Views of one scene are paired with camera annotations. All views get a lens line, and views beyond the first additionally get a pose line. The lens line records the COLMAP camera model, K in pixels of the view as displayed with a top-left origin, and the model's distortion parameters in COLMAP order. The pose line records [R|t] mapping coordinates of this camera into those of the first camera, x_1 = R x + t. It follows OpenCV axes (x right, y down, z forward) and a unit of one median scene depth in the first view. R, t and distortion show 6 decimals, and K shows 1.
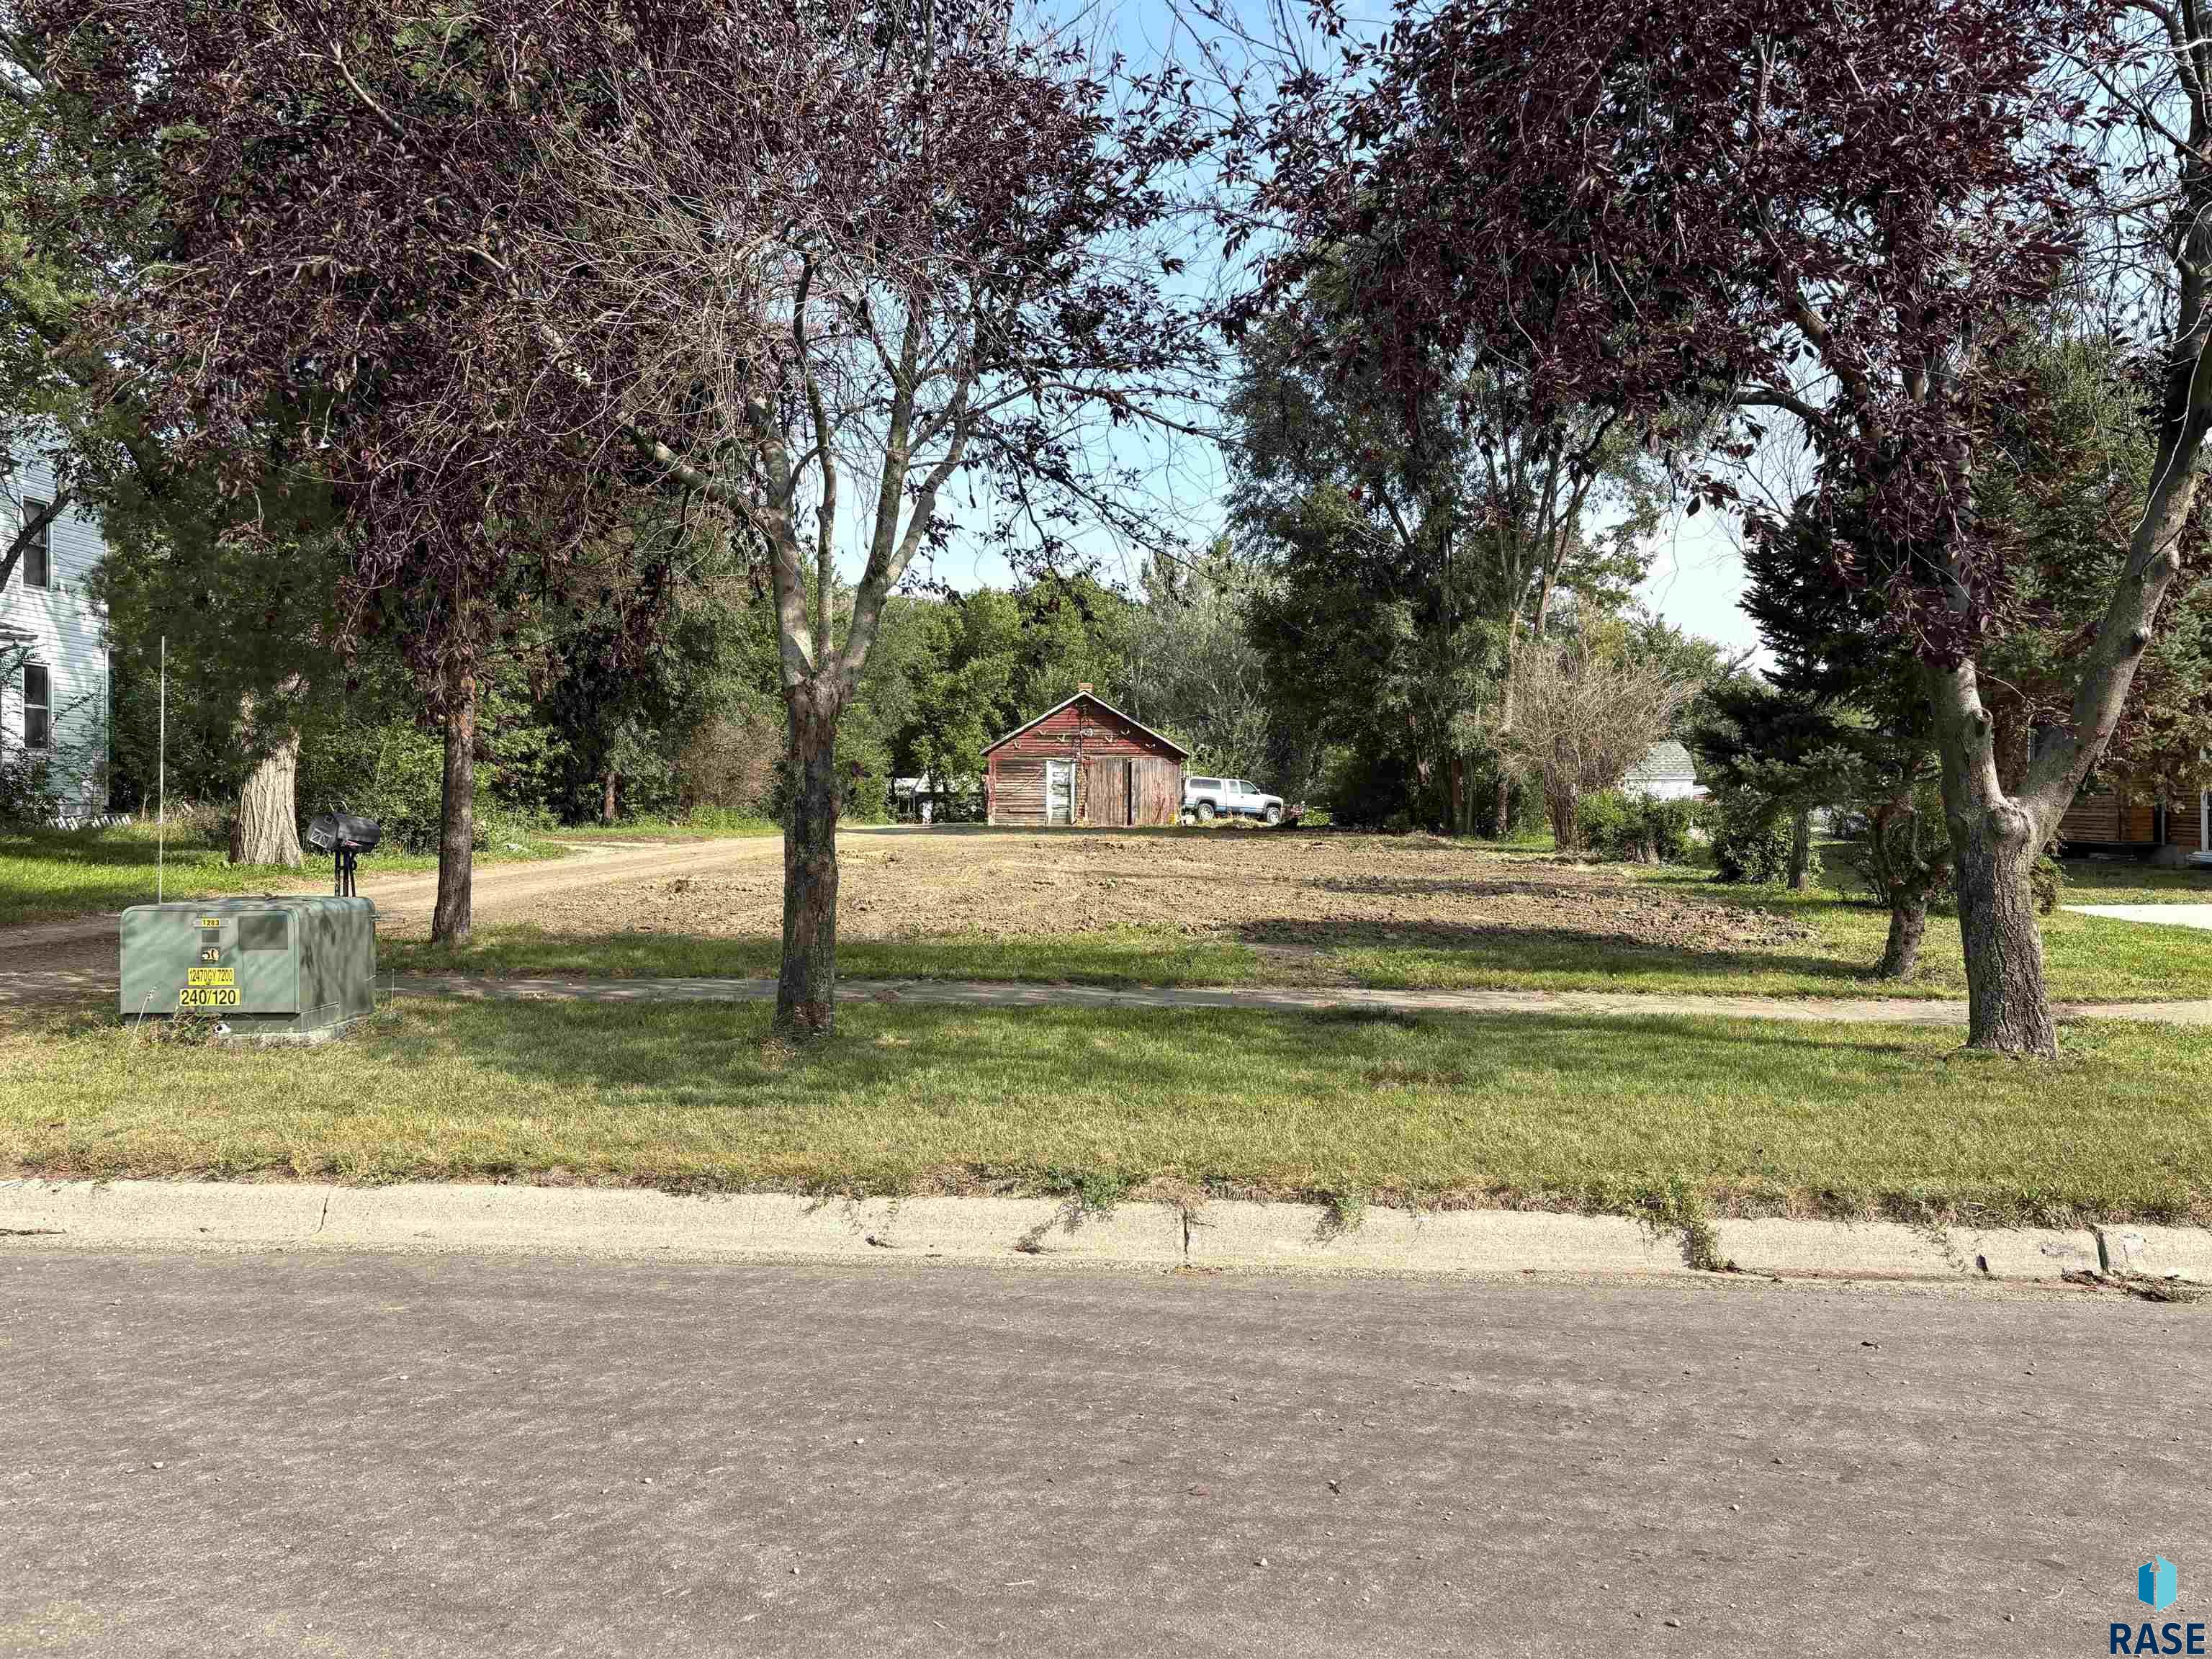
lens RADIAL K [[1618.9, 0, 1176.6], [0, 1618.9, 849.3], [0, 0, 1]] dist [0.040631, -0.031702]
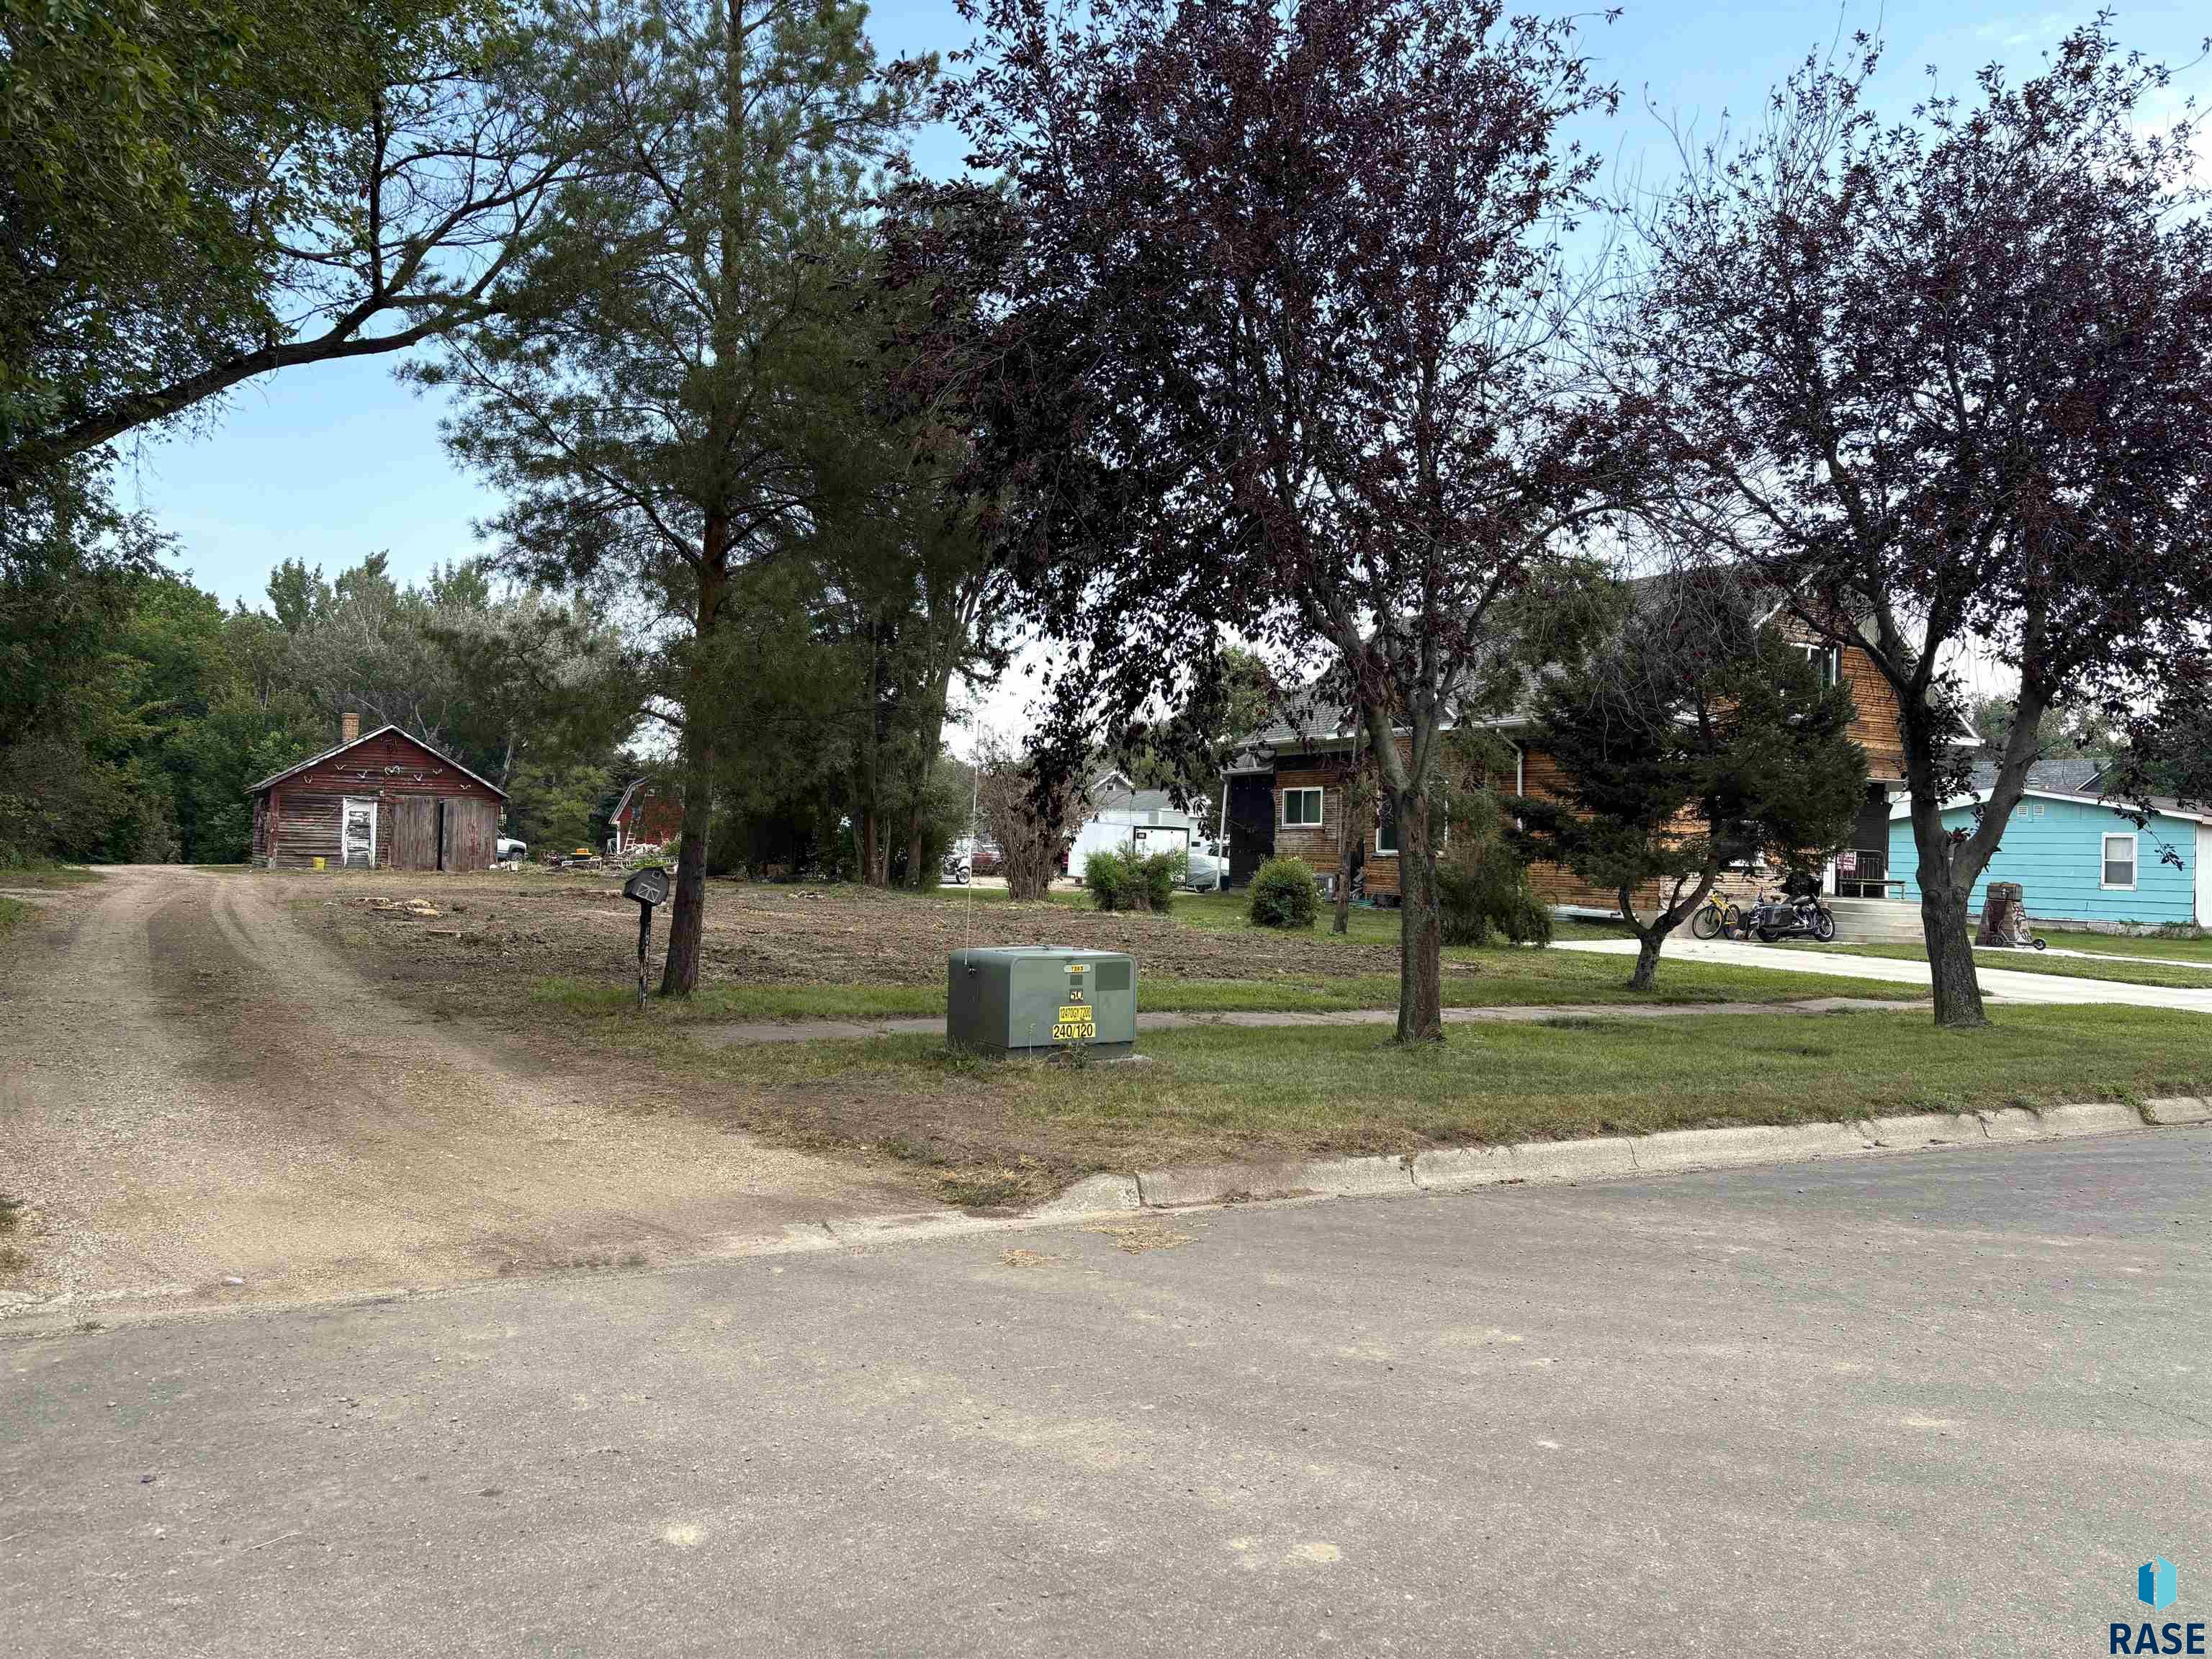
lens RADIAL K [[1618.9, 0, 1100.5], [0, 1618.9, 824.8], [0, 0, 1]] dist [0.040631, -0.031702]
pose [[0.847142, 0.028337, 0.530611, -0.300774], [-0.005546, 0.998994, -0.044496, -0.002023], [-0.531338, 0.034752, 0.846447, -0.003883]]
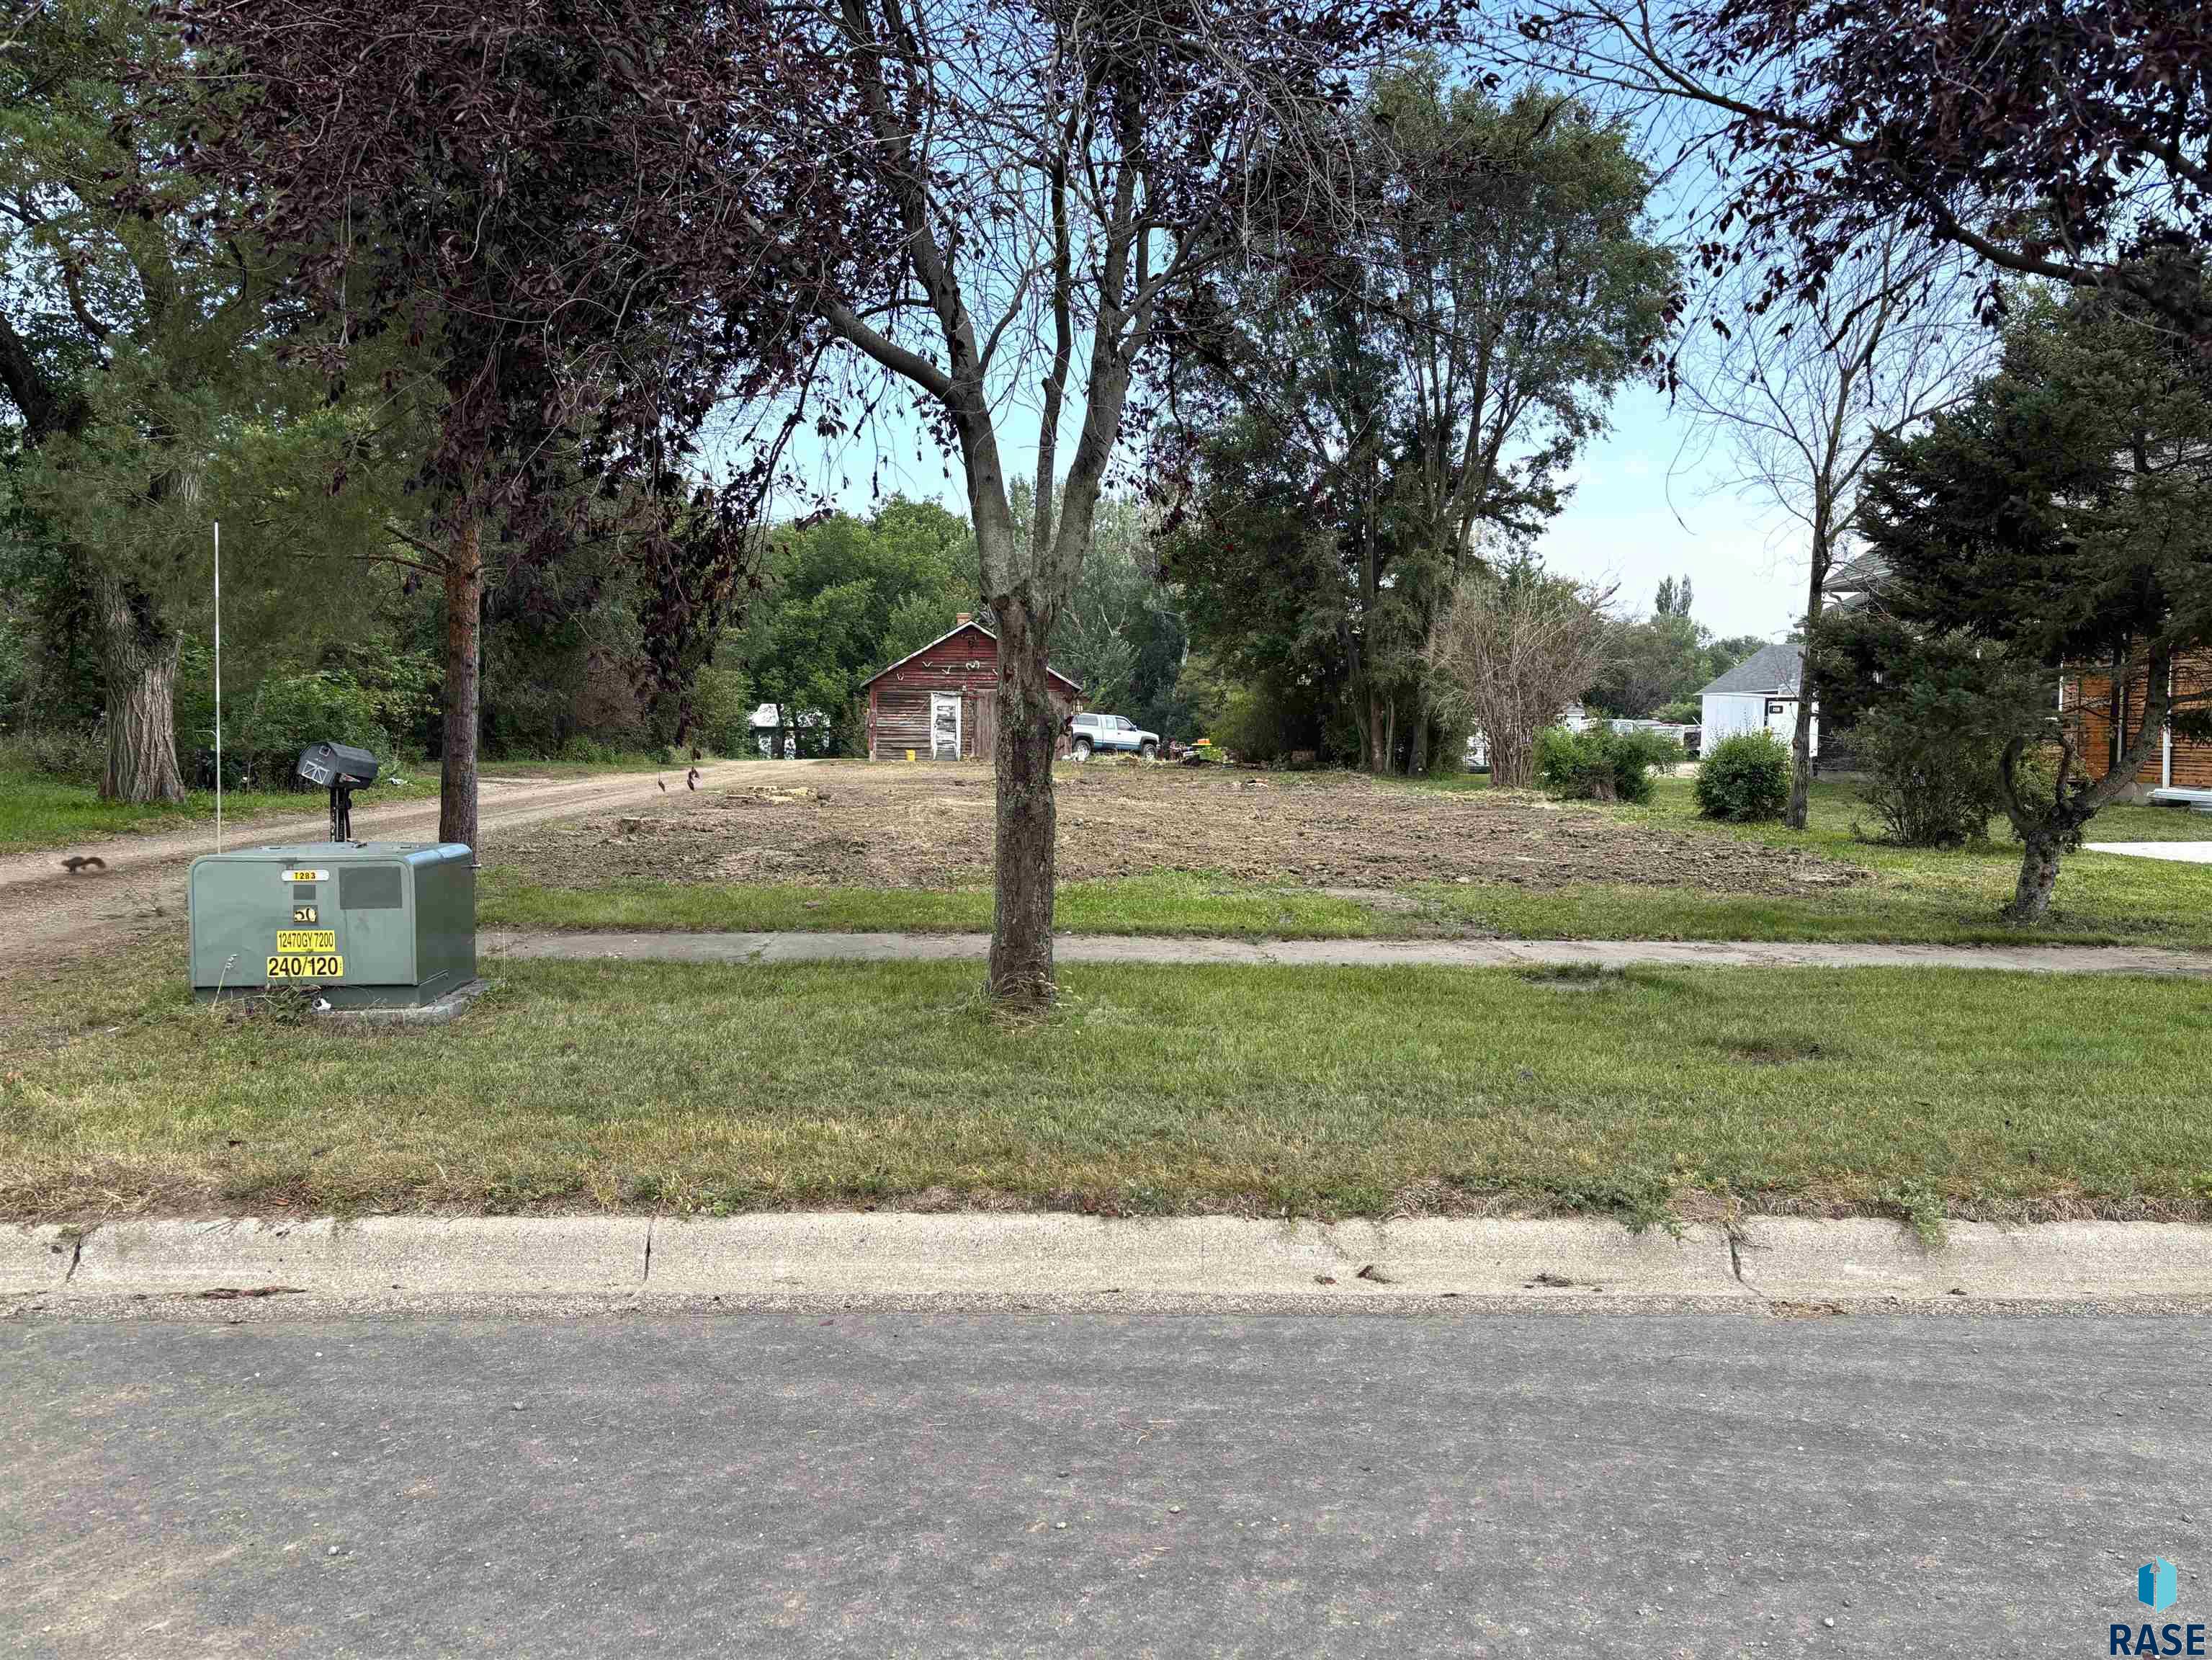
lens RADIAL K [[1619.1, 0, 1151.2], [0, 1619.1, 881.5], [0, 0, 1]] dist [0.040631, -0.031702]
pose [[0.995448, -0.004533, 0.095197, -0.061521], [-0.001066, 0.998276, 0.058681, -0.000240], [-0.095299, -0.058516, 0.993727, 0.036732]]
